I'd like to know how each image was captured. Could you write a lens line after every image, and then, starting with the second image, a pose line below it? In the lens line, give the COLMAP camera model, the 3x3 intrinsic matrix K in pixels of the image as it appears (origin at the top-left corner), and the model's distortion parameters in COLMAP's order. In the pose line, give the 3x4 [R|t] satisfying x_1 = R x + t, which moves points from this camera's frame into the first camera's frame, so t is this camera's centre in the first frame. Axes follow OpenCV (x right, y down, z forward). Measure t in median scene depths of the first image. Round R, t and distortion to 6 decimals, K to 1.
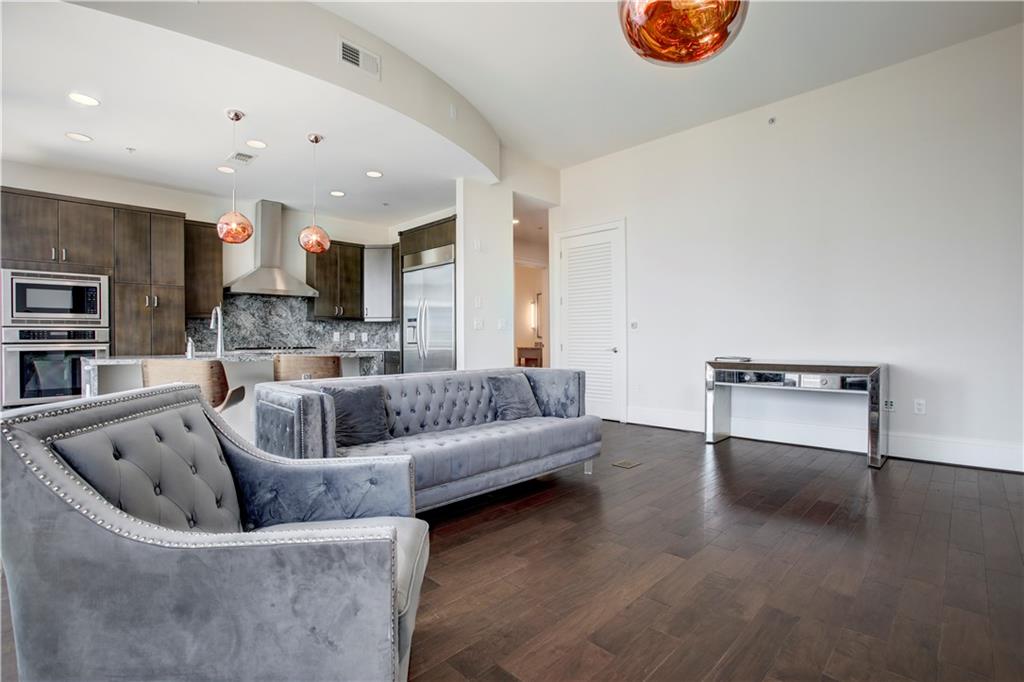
lens RADIAL K [[471.4, 0, 519.8], [0, 471.4, 345.0], [0, 0, 1]] dist [-0.040256, 0.008401]
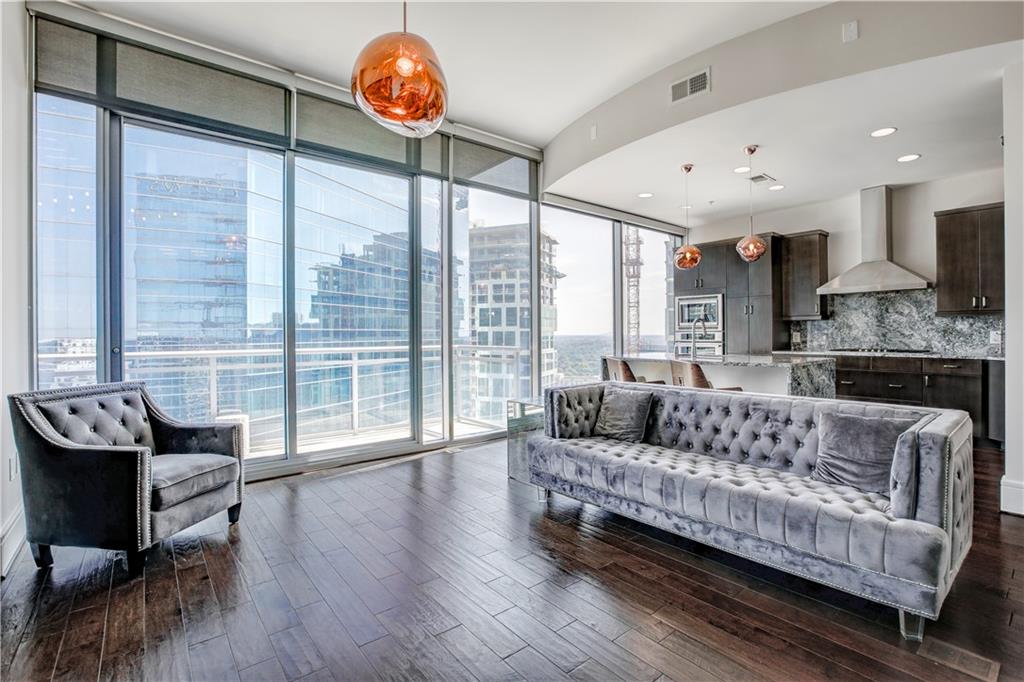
lens RADIAL K [[471.4, 0, 513.3], [0, 471.4, 338.8], [0, 0, 1]] dist [-0.040256, 0.008401]
pose [[-0.130679, 0.019505, -0.991233, 0.588564], [-0.003852, 0.999789, 0.020182, -0.040932], [0.991417, 0.006456, -0.130577, 0.559847]]
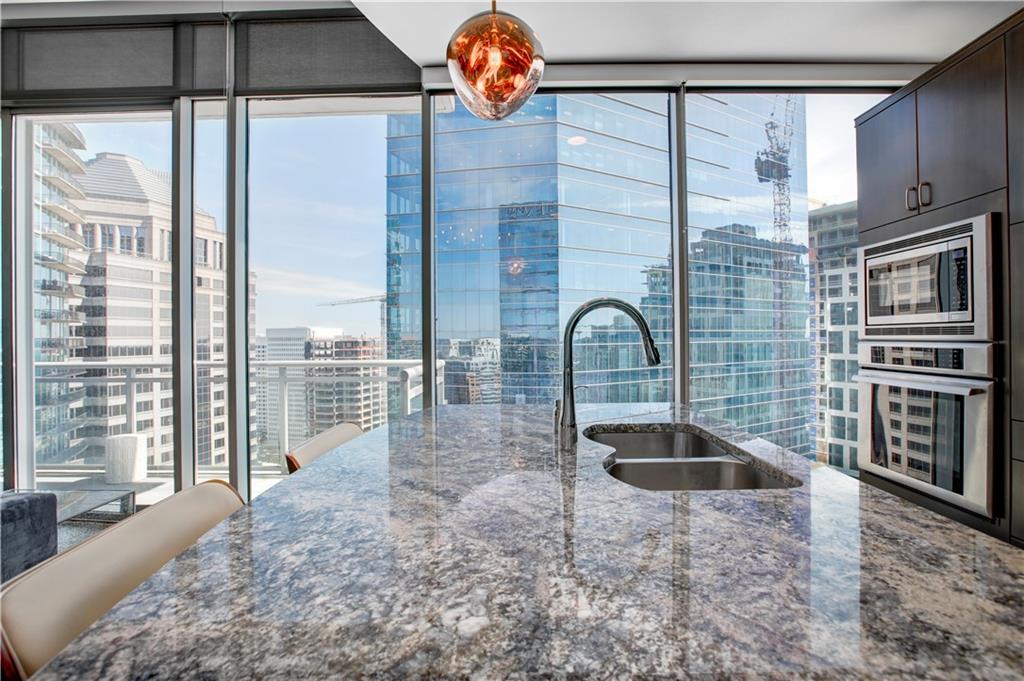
lens RADIAL K [[471.4, 0, 517.6], [0, 471.4, 335.4], [0, 0, 1]] dist [-0.040256, 0.008401]
pose [[-0.728751, 0.012332, -0.684667, -0.319481], [0.006919, 0.999919, 0.010647, -0.051034], [0.684743, 0.003022, -0.728778, 1.010288]]
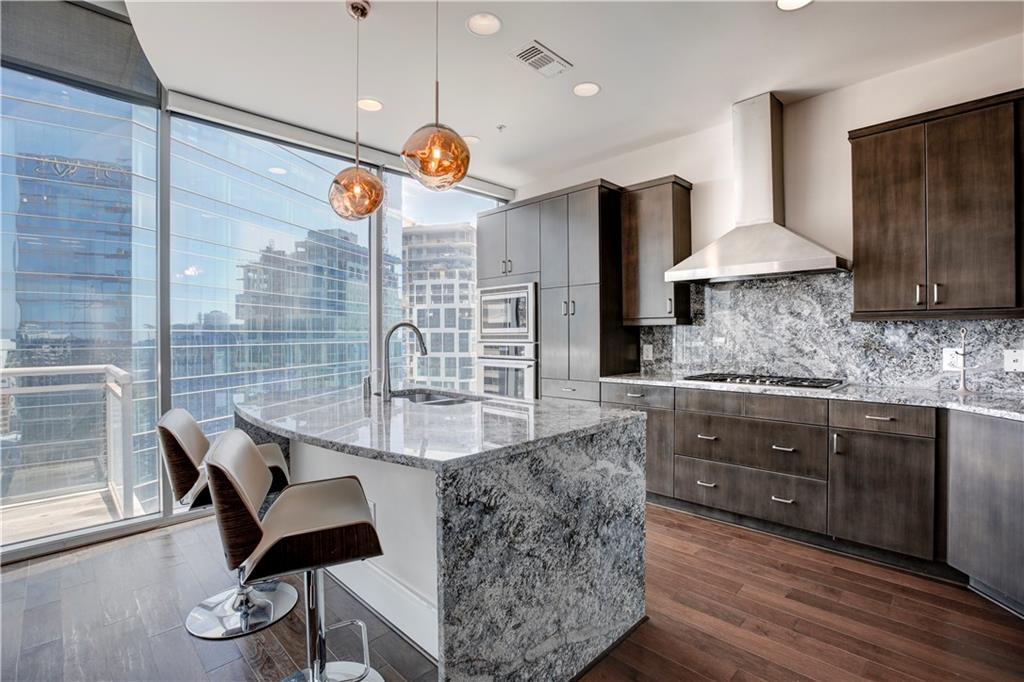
lens RADIAL K [[471.4, 0, 510.5], [0, 471.4, 340.4], [0, 0, 1]] dist [-0.040256, 0.008401]
pose [[-0.024909, 0.020344, -0.999483, -0.004759], [-0.005103, 0.999777, 0.020477, -0.060213], [0.999677, 0.005610, -0.024799, 0.979822]]
